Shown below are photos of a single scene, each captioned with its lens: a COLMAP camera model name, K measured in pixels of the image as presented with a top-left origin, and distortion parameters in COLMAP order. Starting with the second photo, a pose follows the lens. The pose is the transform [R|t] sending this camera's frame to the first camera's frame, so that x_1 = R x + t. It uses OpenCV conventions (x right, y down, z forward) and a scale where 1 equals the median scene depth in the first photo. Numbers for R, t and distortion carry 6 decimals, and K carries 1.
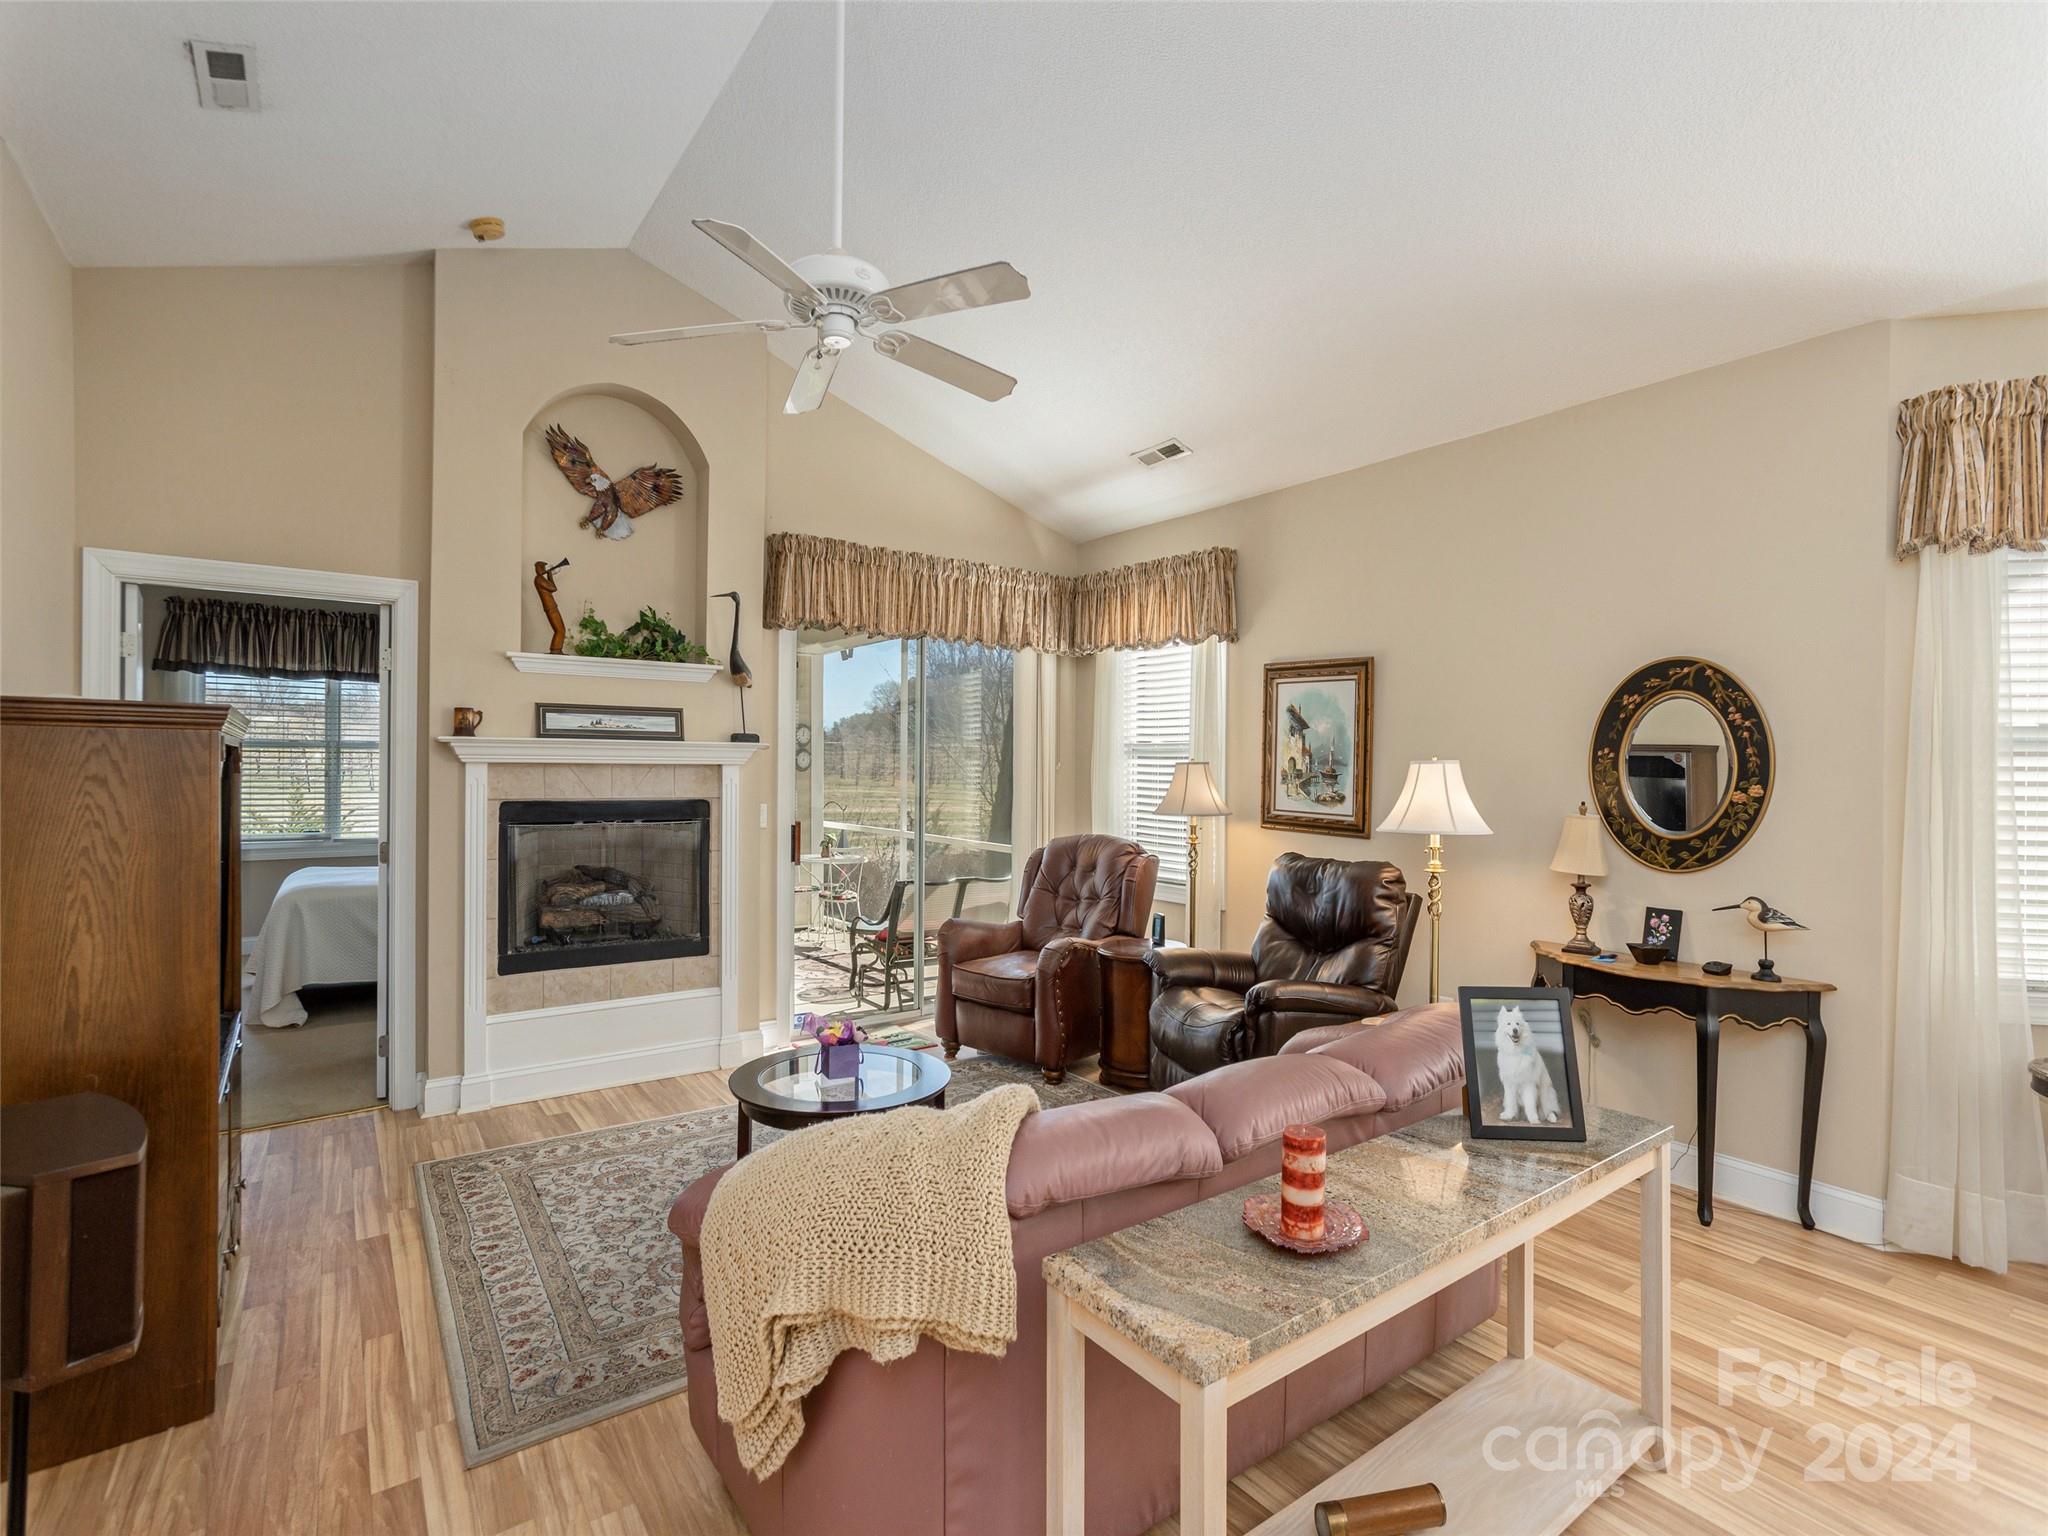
lens RADIAL K [[1002.1, 0, 1033.0], [0, 1002.1, 783.5], [0, 0, 1]] dist [-0.024020, 0.013477]
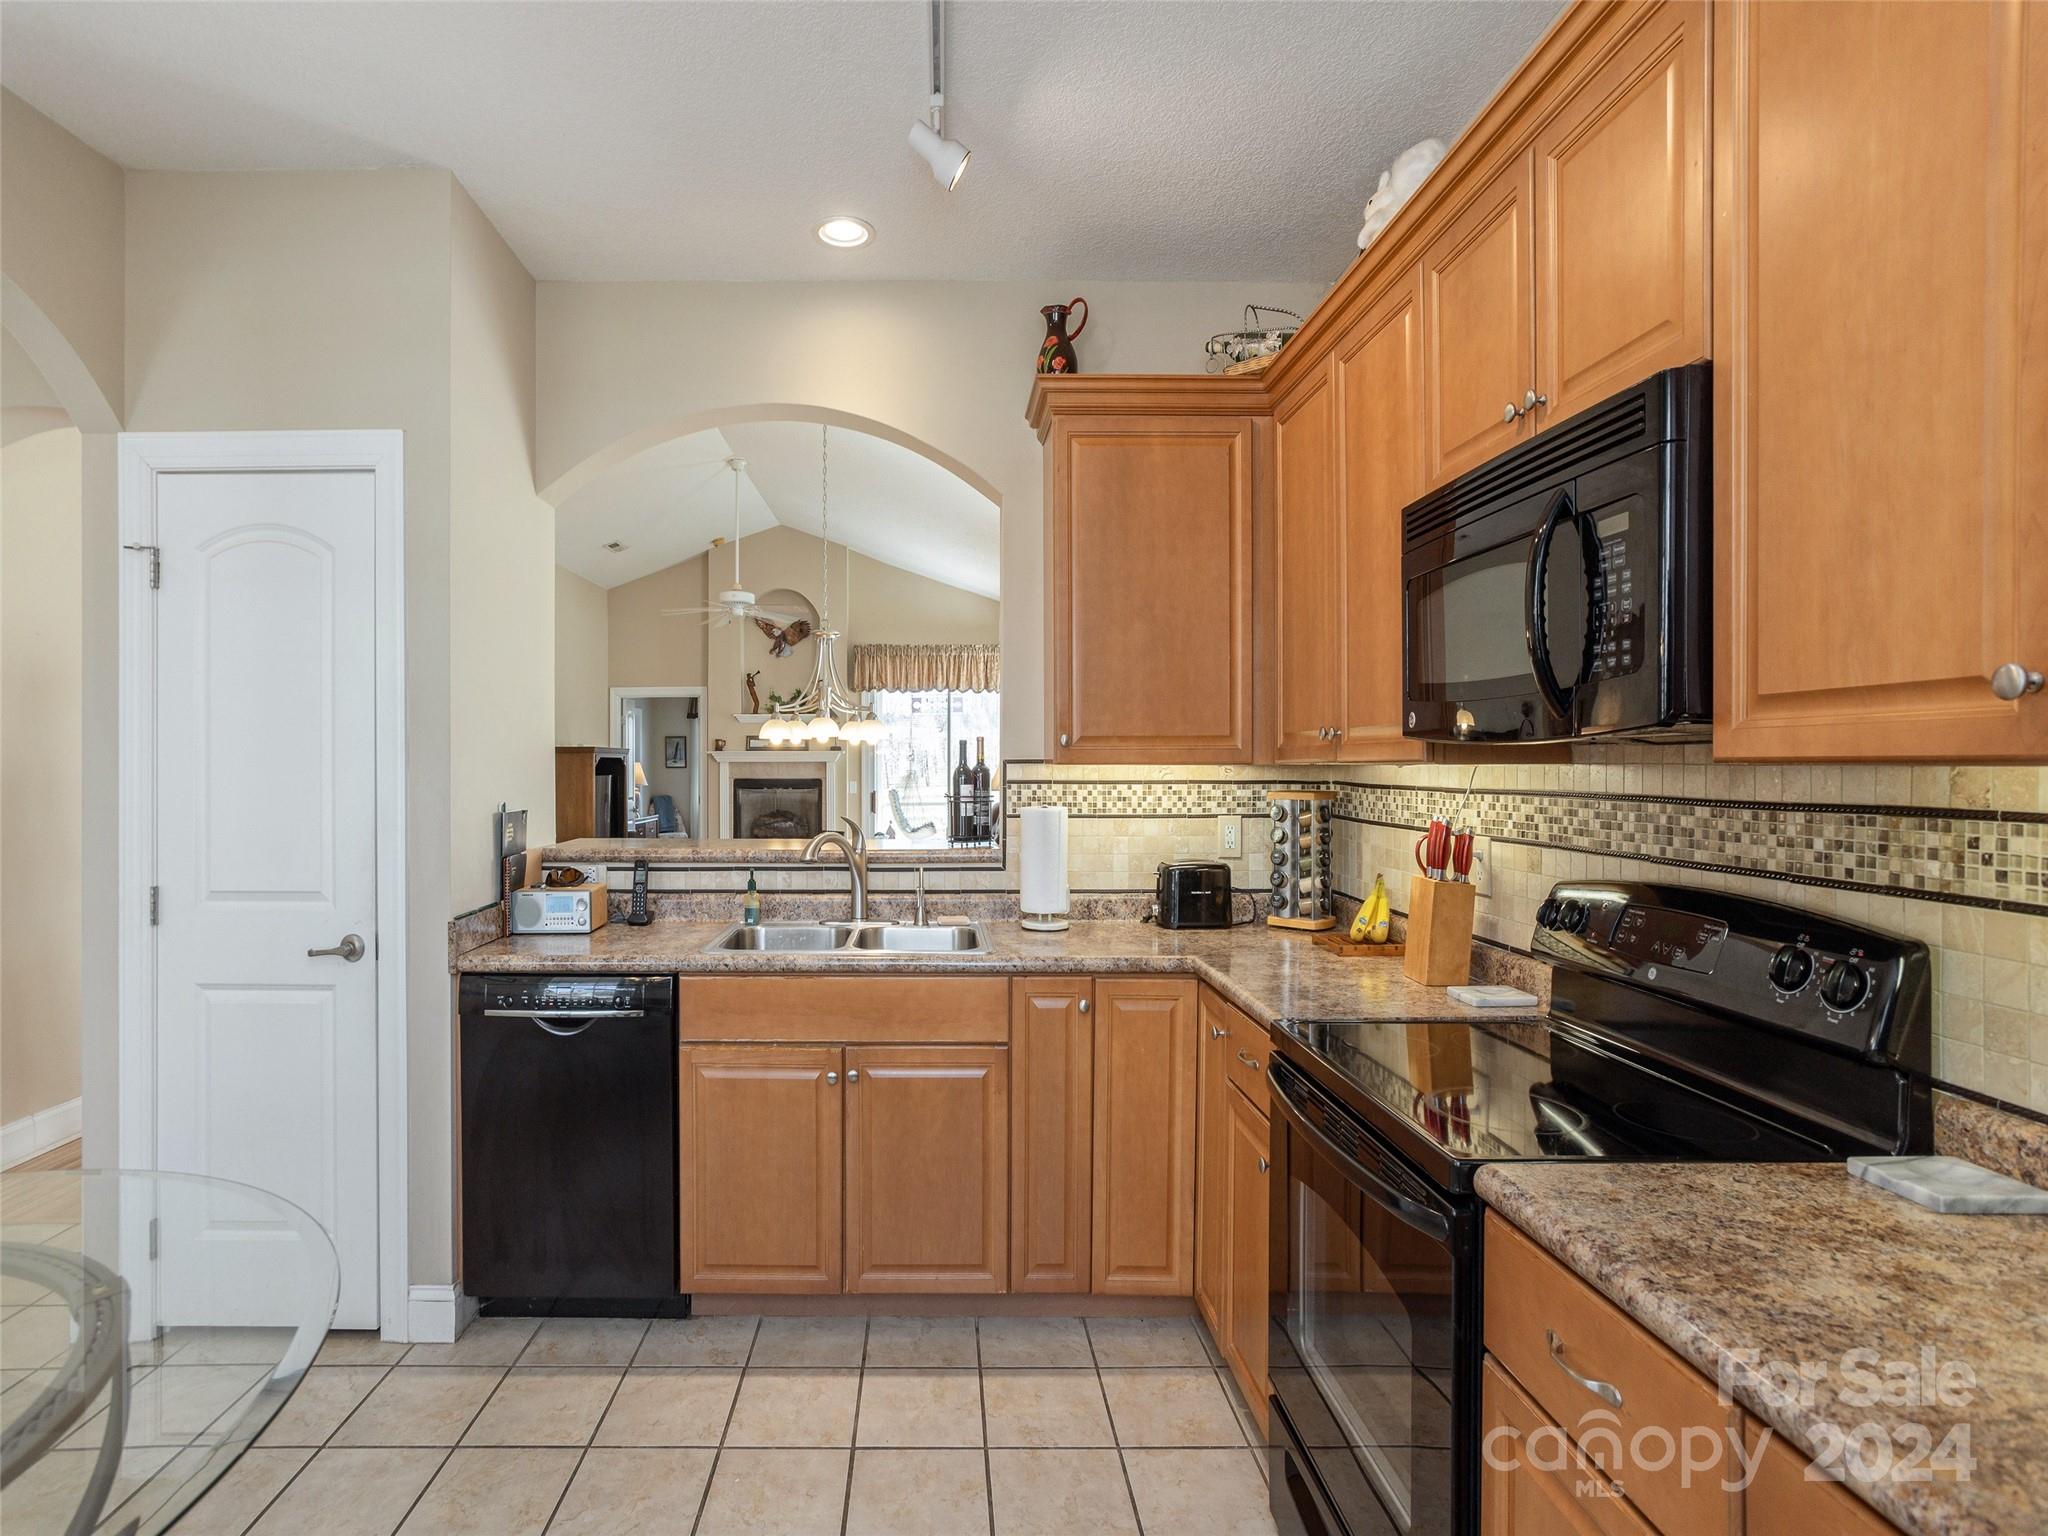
lens RADIAL K [[1002.1, 0, 967.3], [0, 1002.1, 765.5], [0, 0, 1]] dist [-0.024020, 0.013477]
pose [[0.809936, -0.011186, -0.586411, 1.210221], [0.012407, 0.999921, -0.001937, 0.000183], [0.586387, -0.005707, 0.810011, -0.551834]]
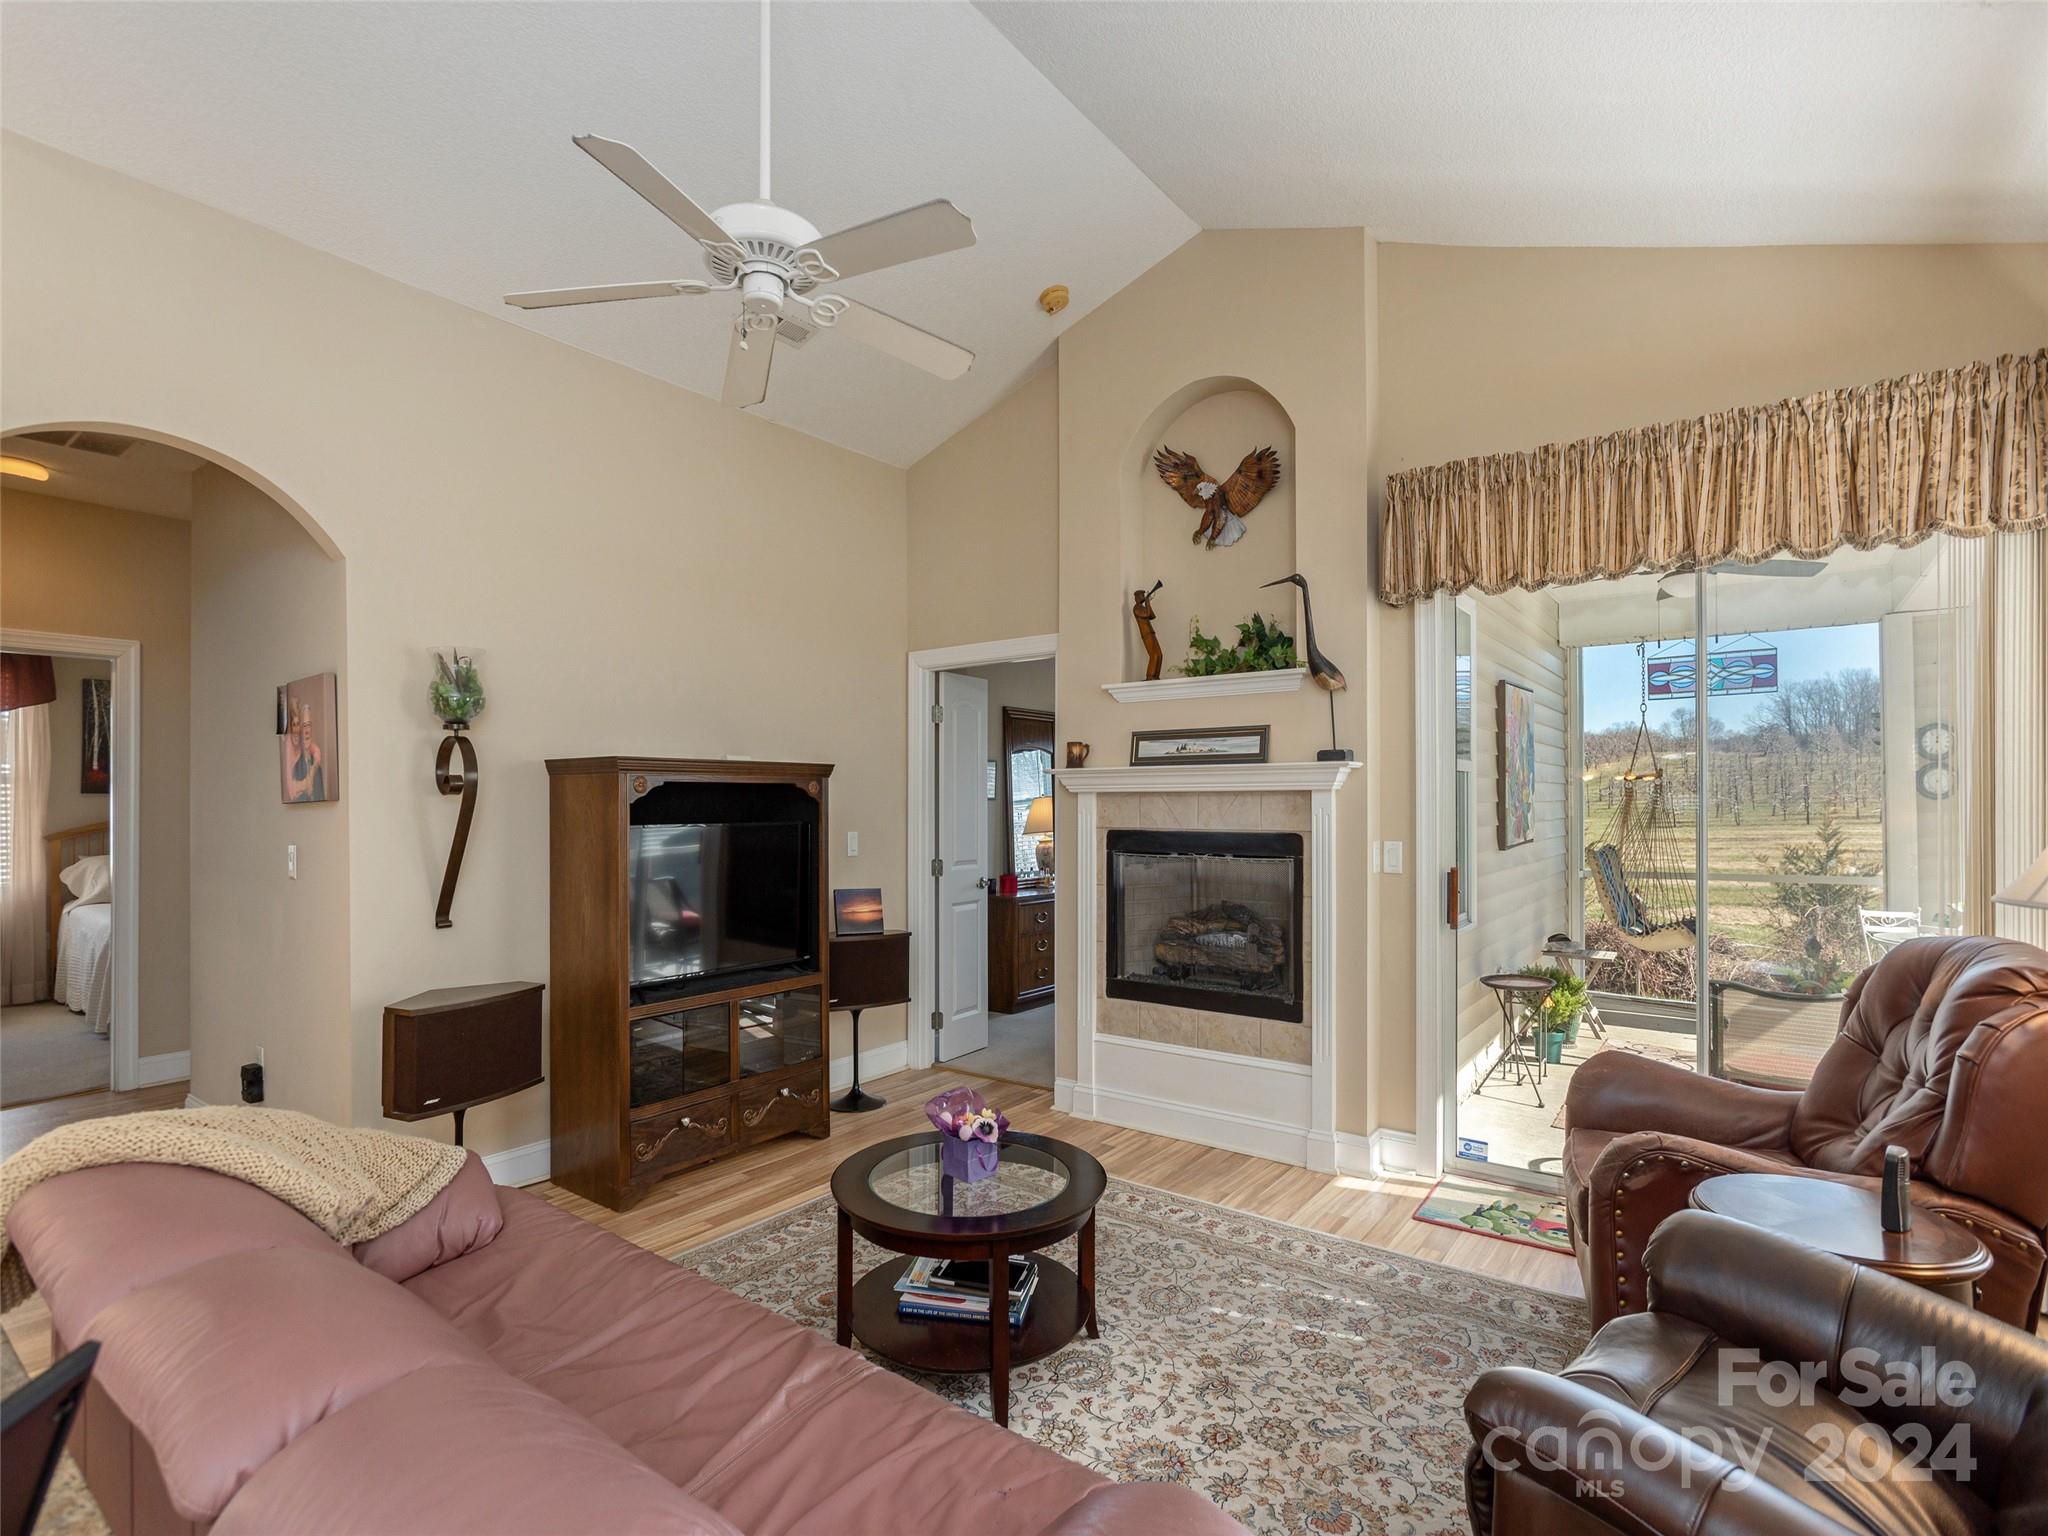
lens RADIAL K [[1002.1, 0, 1014.2], [0, 1002.1, 799.5], [0, 0, 1]] dist [-0.024020, 0.013477]
pose [[0.280366, -0.007418, -0.959865, 0.412494], [-0.005105, 0.999944, -0.009219, -0.002723], [0.959880, 0.007485, 0.280312, 0.568861]]
